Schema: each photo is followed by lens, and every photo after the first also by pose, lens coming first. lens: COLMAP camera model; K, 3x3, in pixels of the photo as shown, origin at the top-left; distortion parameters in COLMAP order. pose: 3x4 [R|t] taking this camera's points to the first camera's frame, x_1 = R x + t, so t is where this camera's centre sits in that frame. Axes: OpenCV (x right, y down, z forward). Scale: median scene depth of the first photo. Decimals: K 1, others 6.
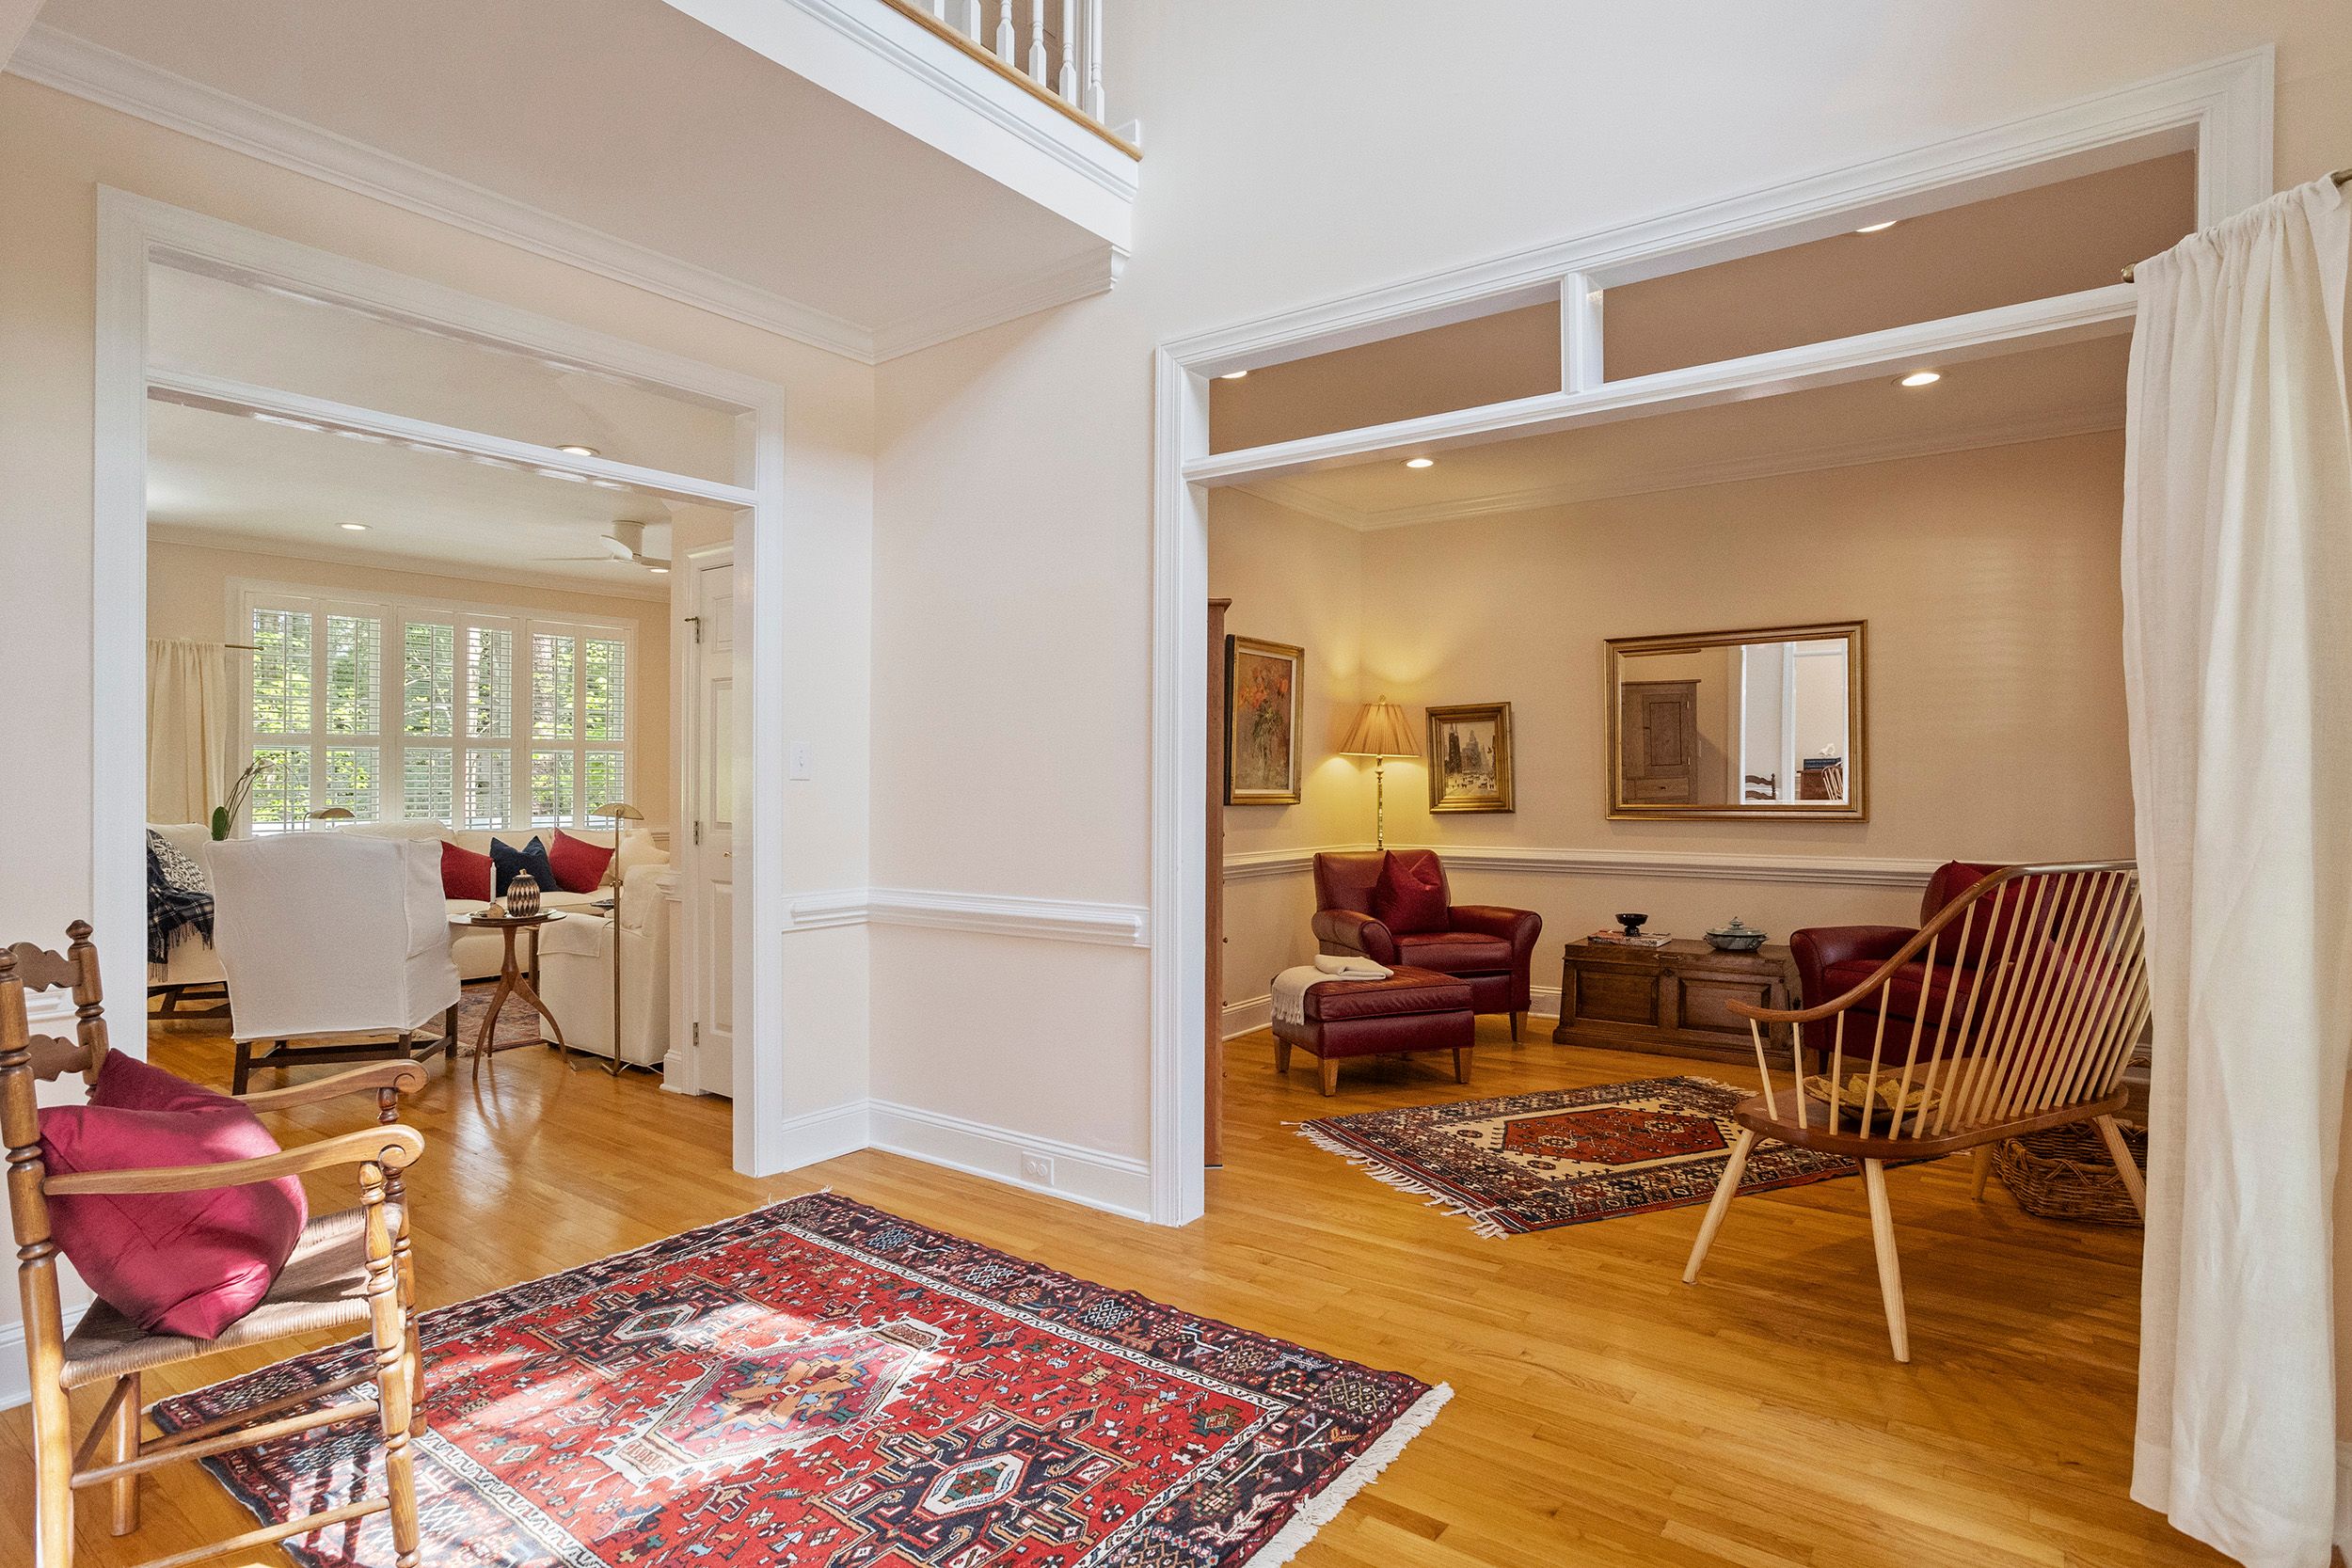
lens RADIAL K [[1229.3, 0, 1167.7], [0, 1229.3, 752.9], [0, 0, 1]] dist [-0.052724, 0.033692]
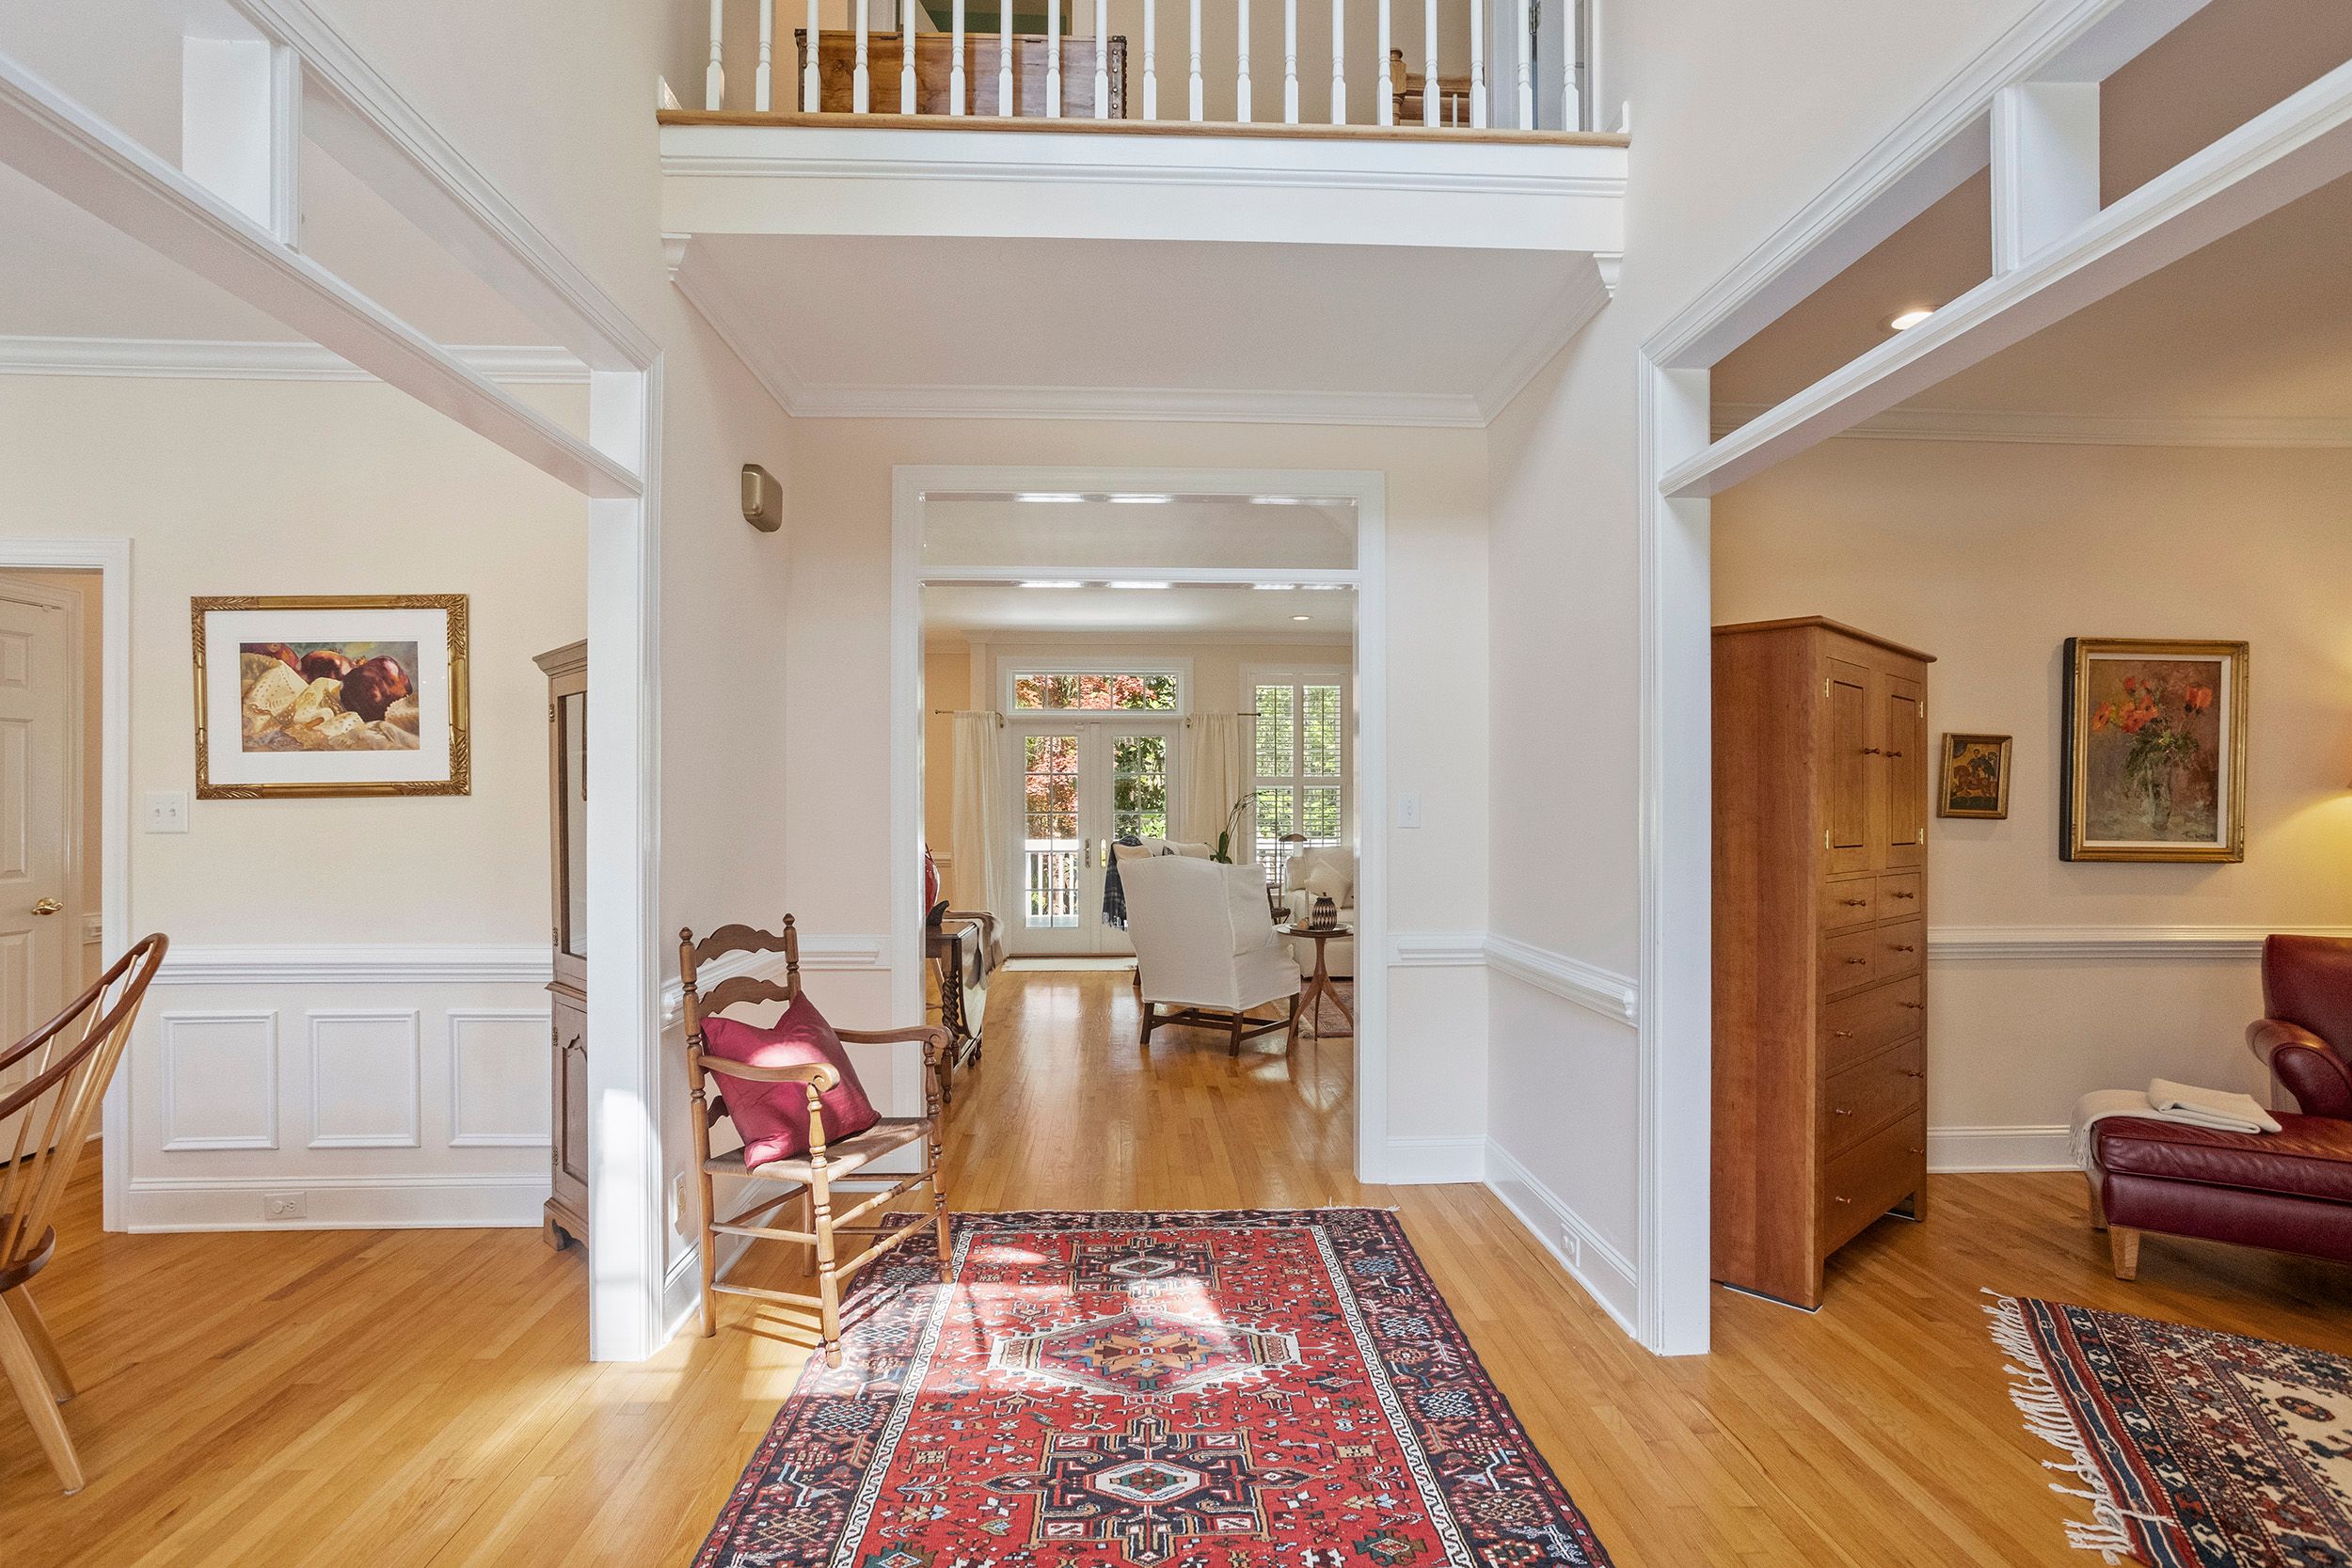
lens RADIAL K [[1152.1, 0, 1173.3], [0, 1152.1, 767.3], [0, 0, 1]] dist [-0.048893, 0.029726]
pose [[0.636002, -0.019670, -0.771437, 0.327794], [0.013974, 0.999805, -0.013973, -0.018766], [0.771561, -0.001893, 0.636152, 0.172150]]
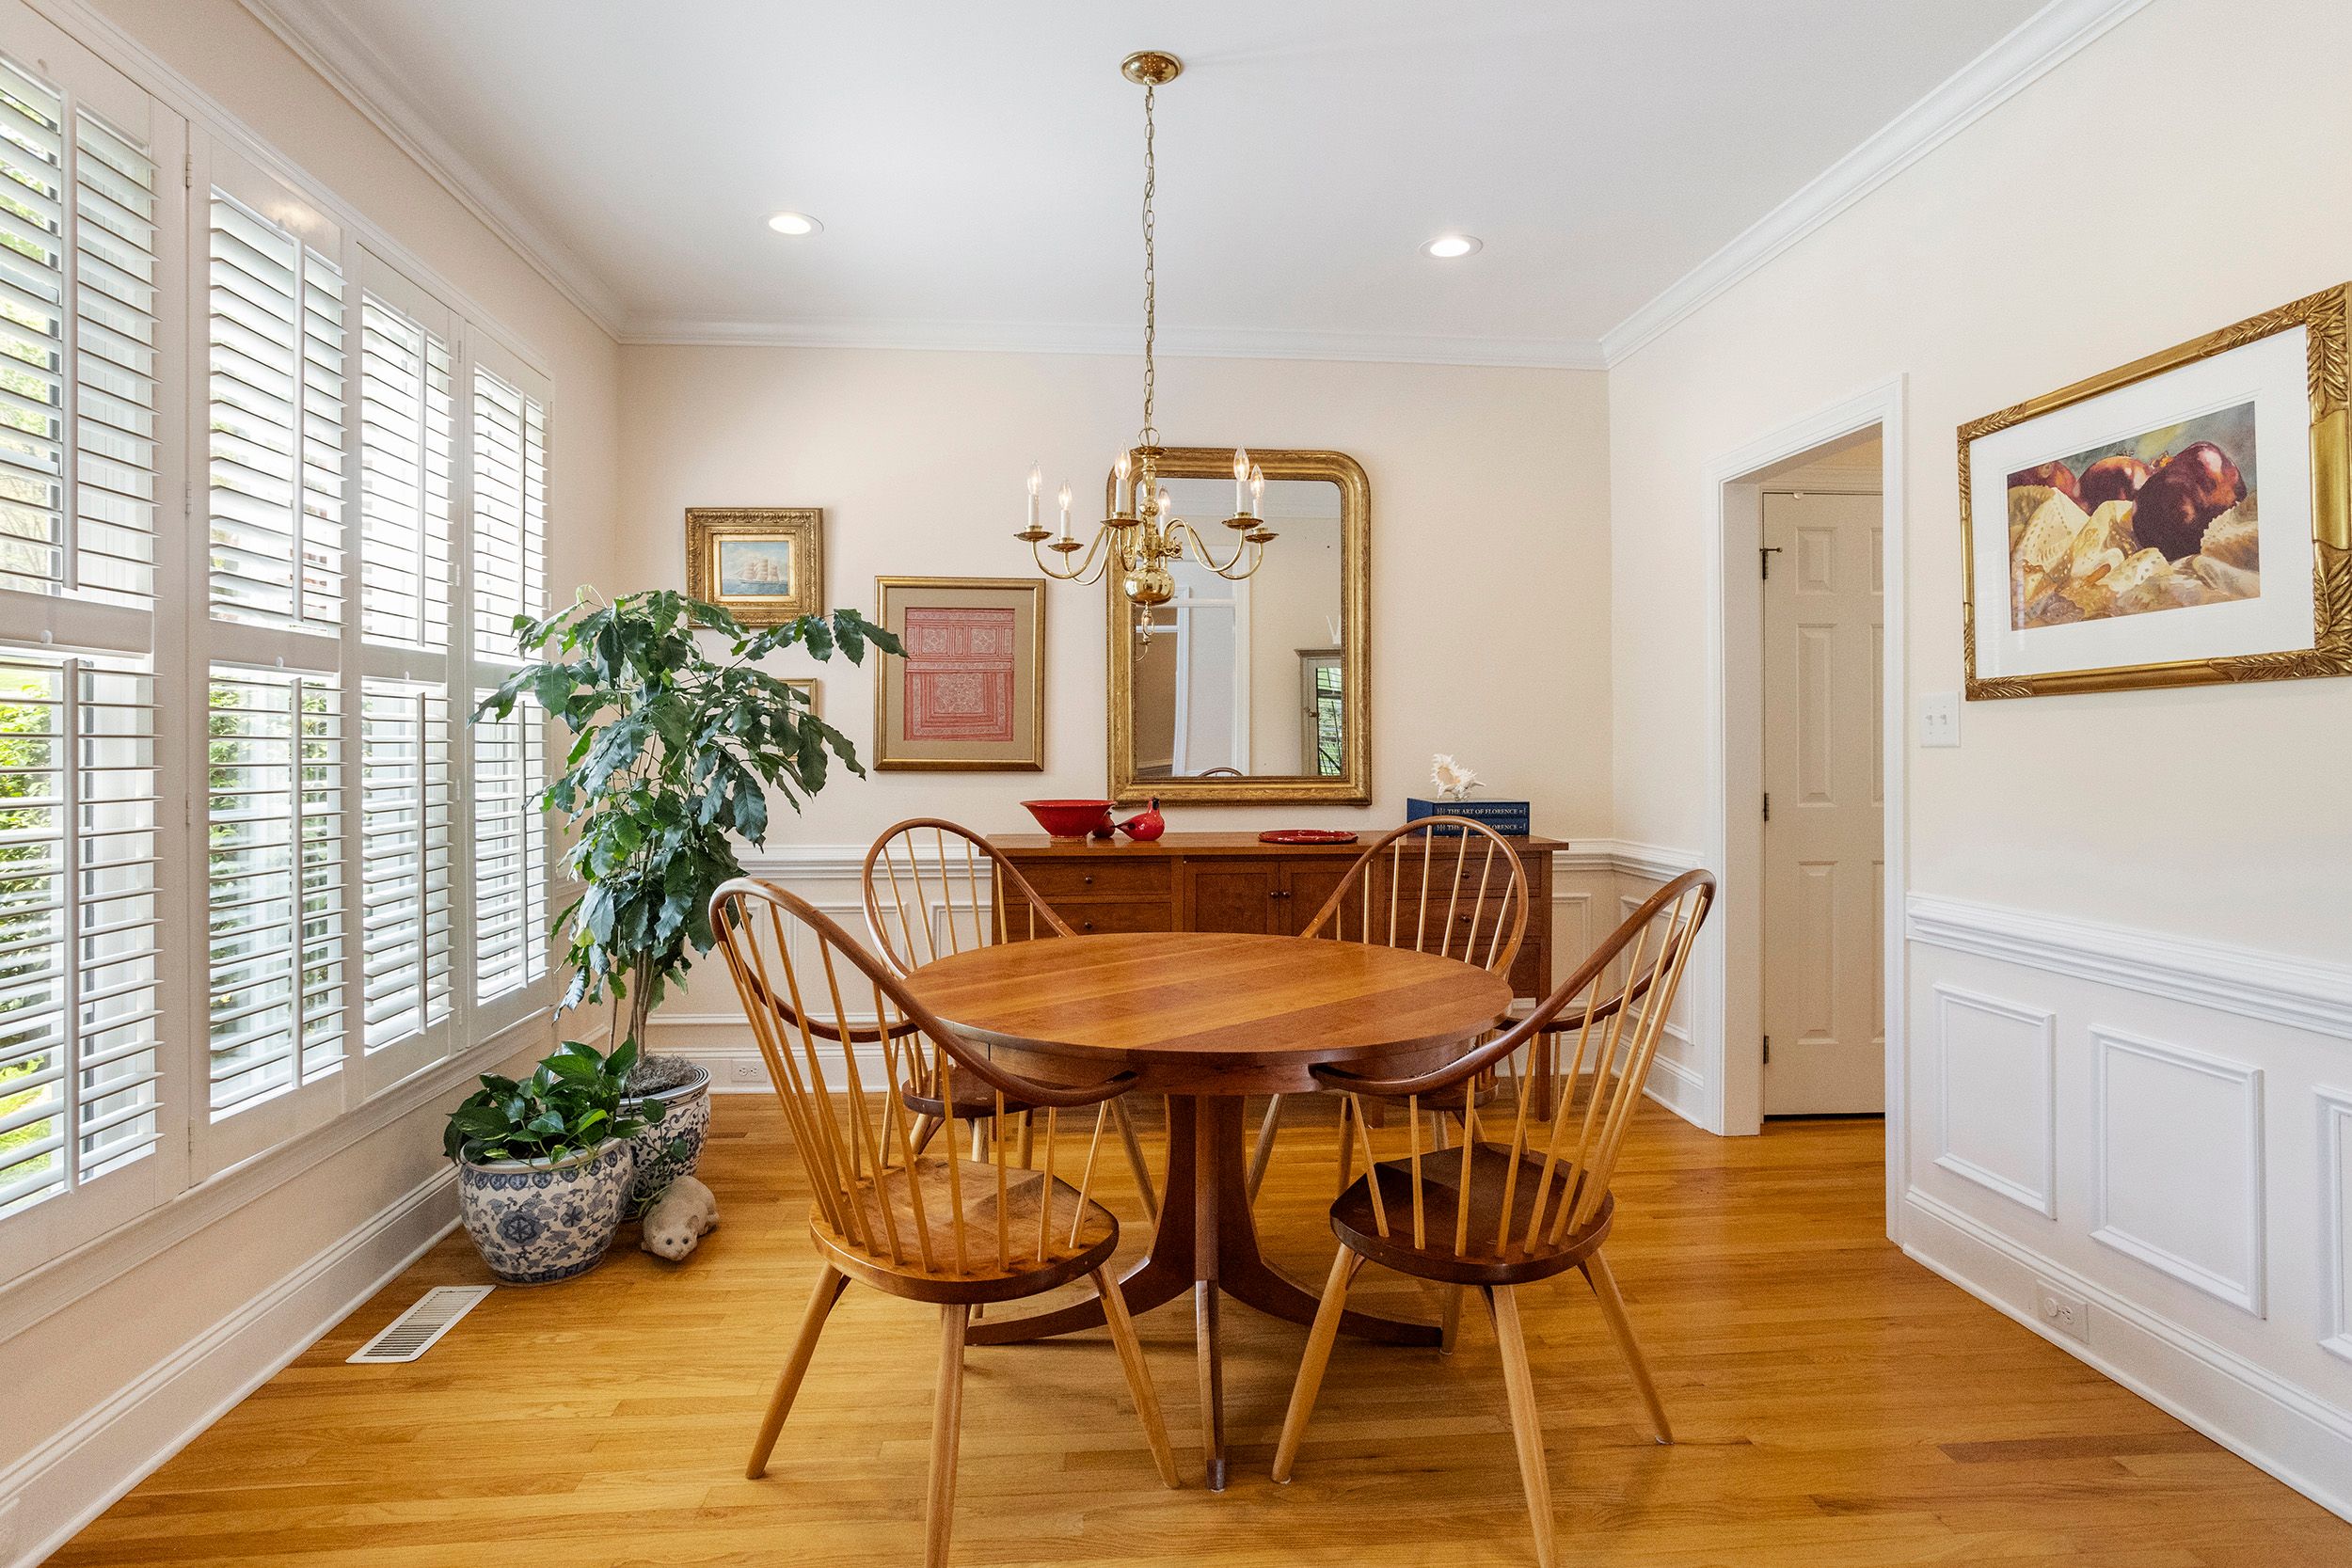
lens RADIAL K [[1229.3, 0, 1167.7], [0, 1229.3, 752.9], [0, 0, 1]] dist [-0.052724, 0.033692]
pose [[-0.744147, 0.010202, -0.667938, -0.012241], [0.018434, 0.999816, -0.005266, 0.006246], [0.667761, -0.016231, -0.744198, 0.340688]]
